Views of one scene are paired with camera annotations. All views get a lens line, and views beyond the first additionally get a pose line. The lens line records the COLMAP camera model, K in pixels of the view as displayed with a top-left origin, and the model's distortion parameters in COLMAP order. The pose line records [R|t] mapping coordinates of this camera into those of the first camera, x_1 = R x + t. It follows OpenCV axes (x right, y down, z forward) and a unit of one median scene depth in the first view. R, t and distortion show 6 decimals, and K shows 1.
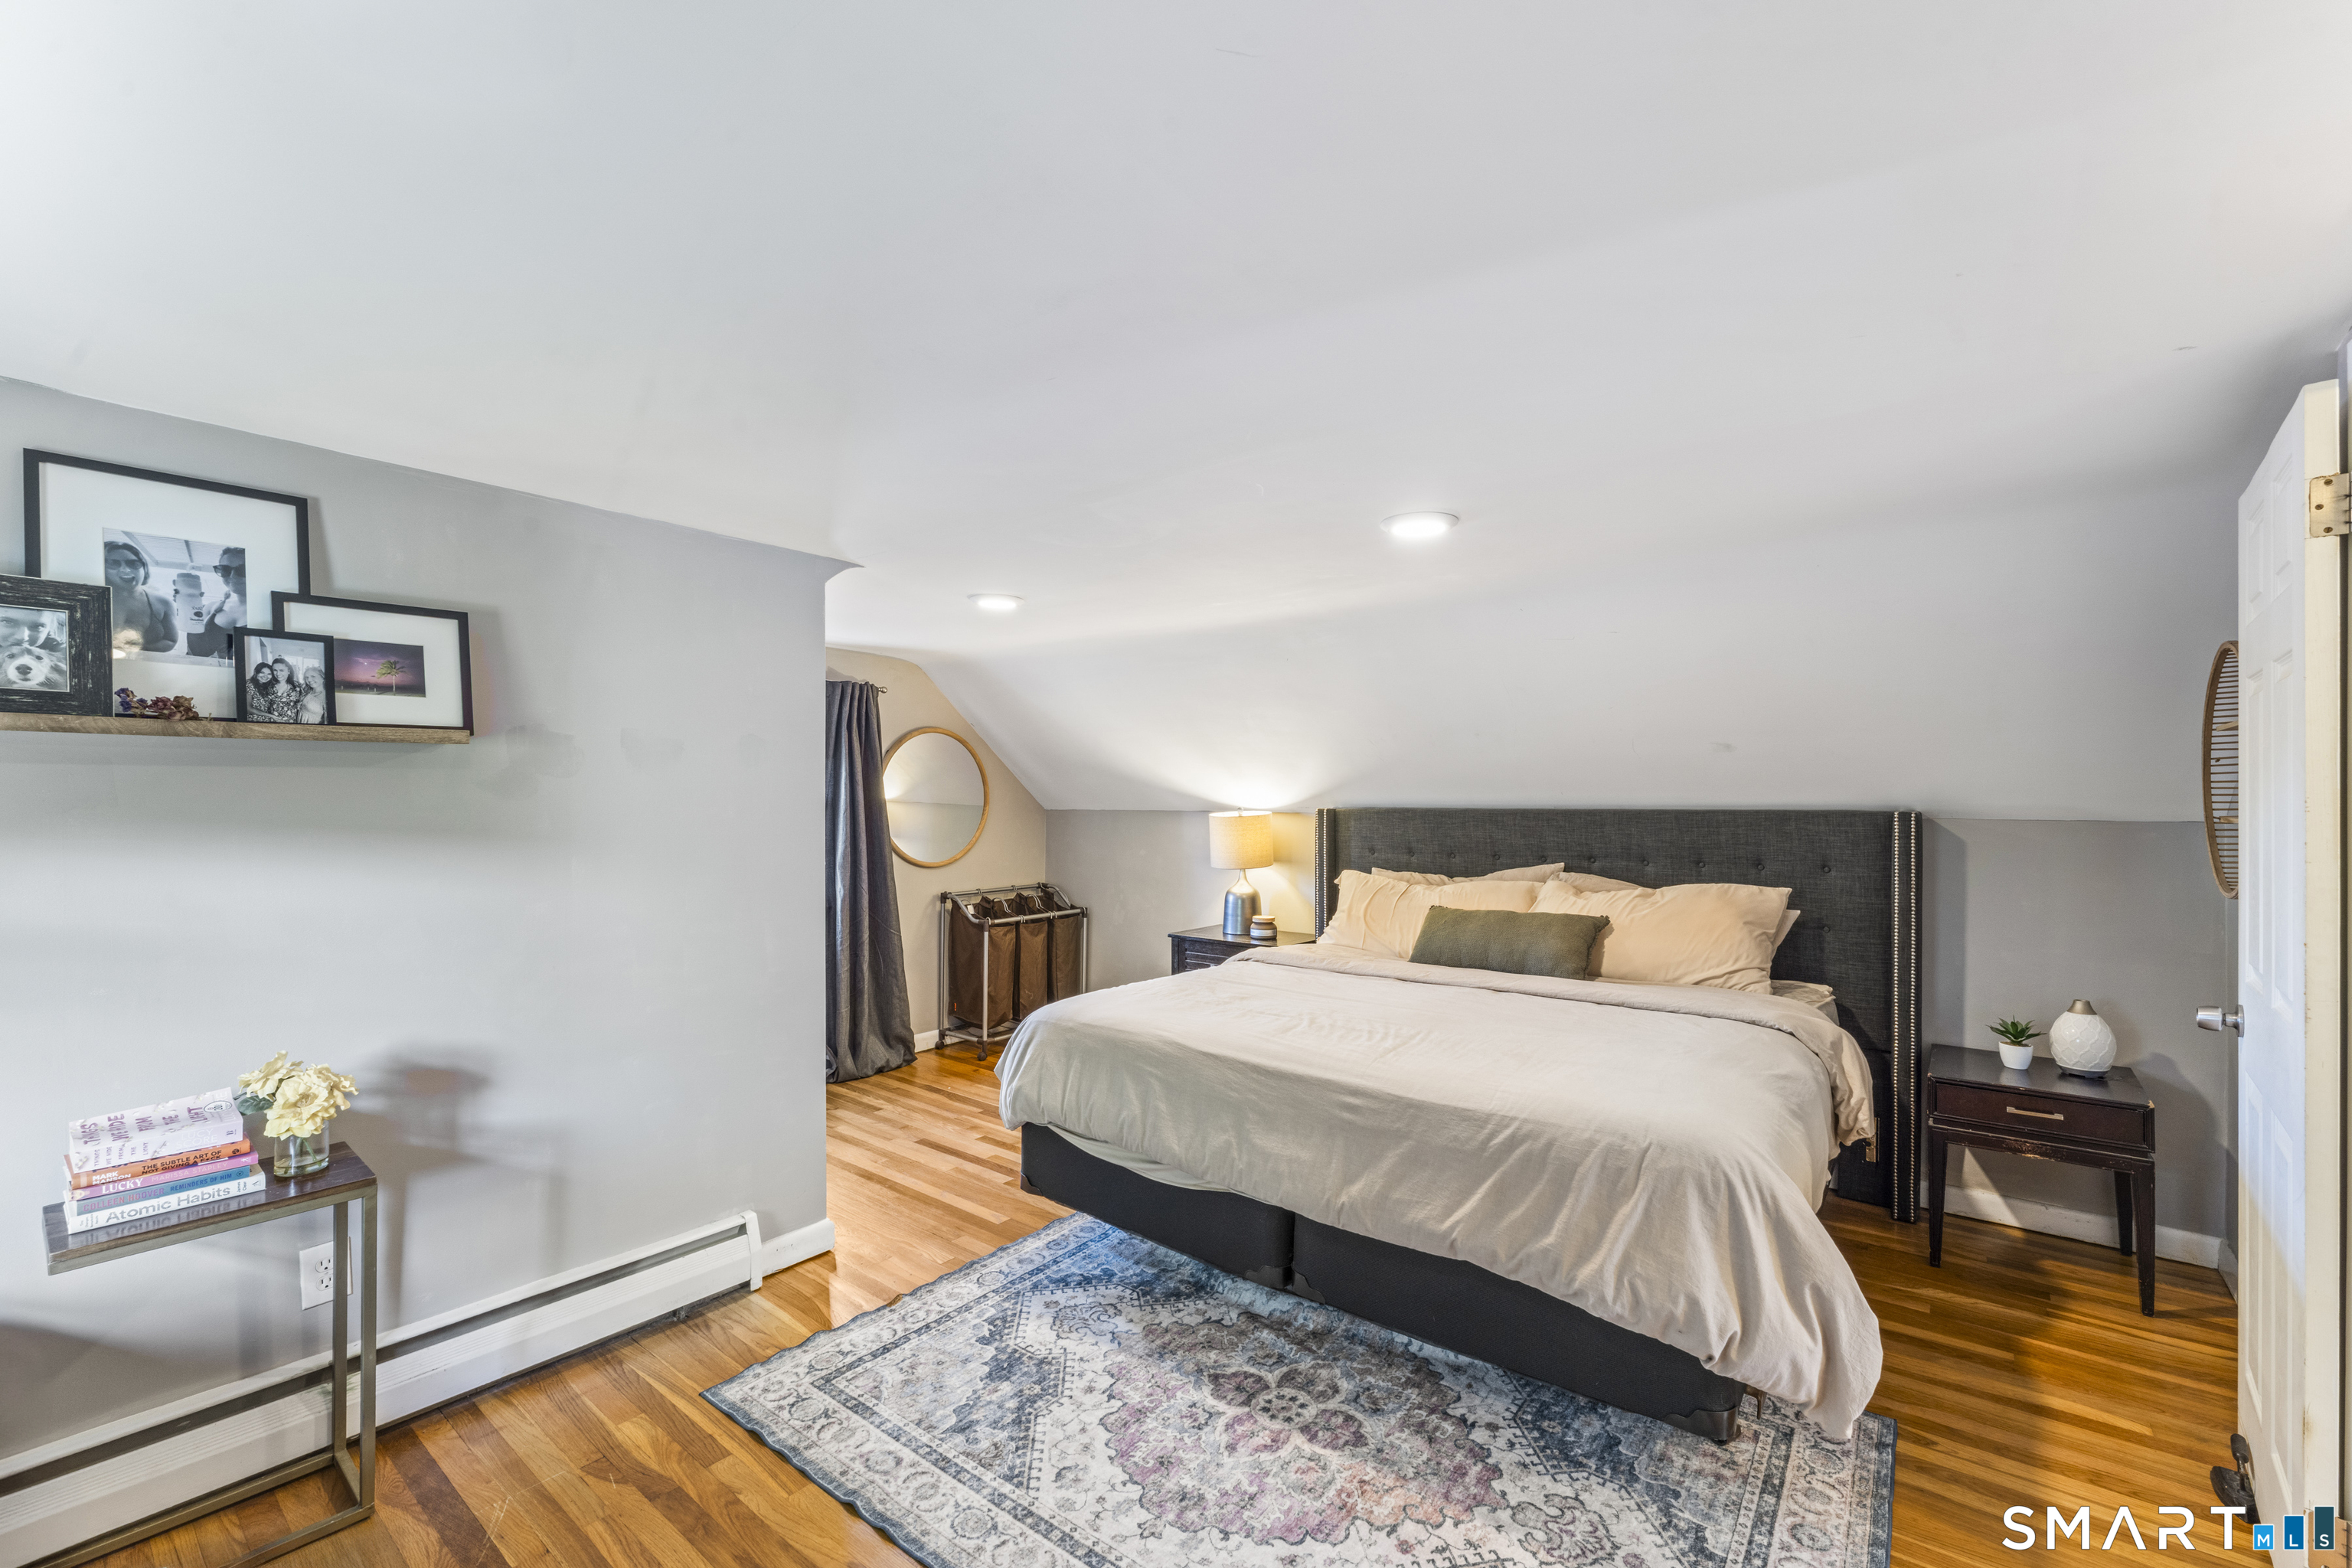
lens RADIAL K [[976.1, 0, 1160.6], [0, 976.1, 796.8], [0, 0, 1]] dist [0.000535, -0.001698]
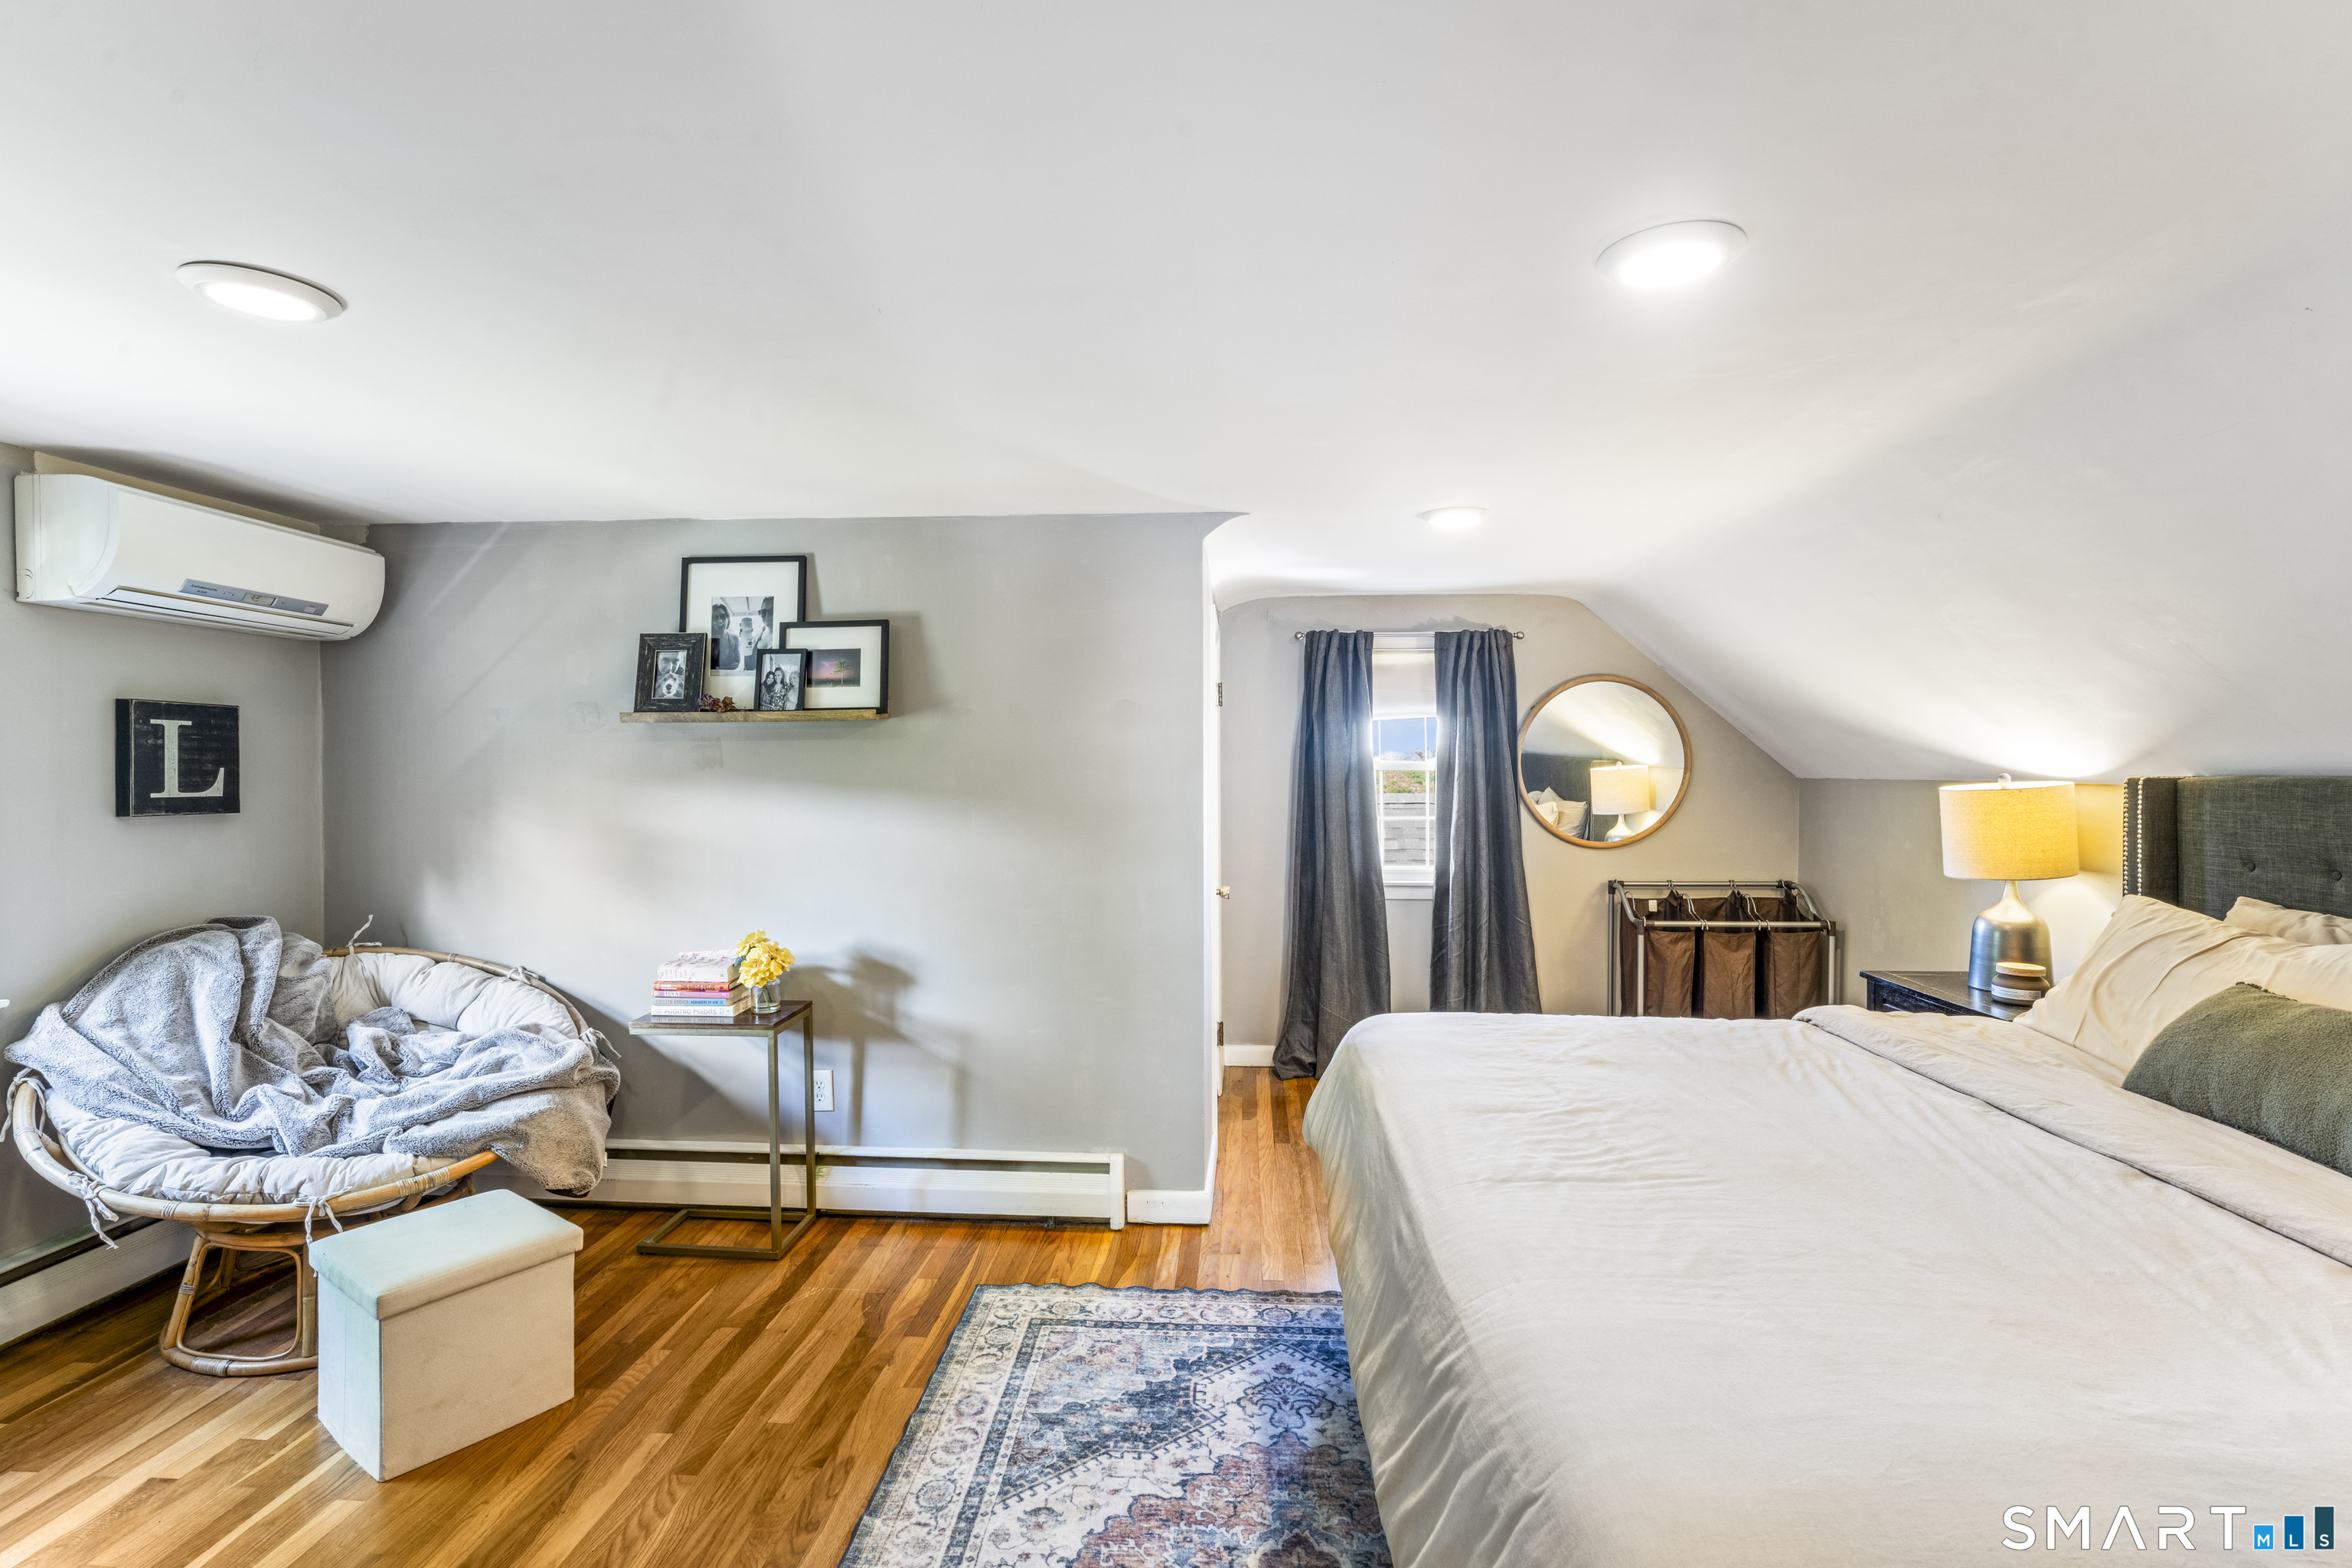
lens RADIAL K [[1071.4, 0, 1173.5], [0, 1071.4, 773.7], [0, 0, 1]] dist [0.000758, -0.001554]
pose [[0.578430, 0.003605, -0.815724, 0.691732], [0.002375, 0.999979, 0.006103, 0.010773], [0.815728, -0.005467, 0.578409, 0.482192]]
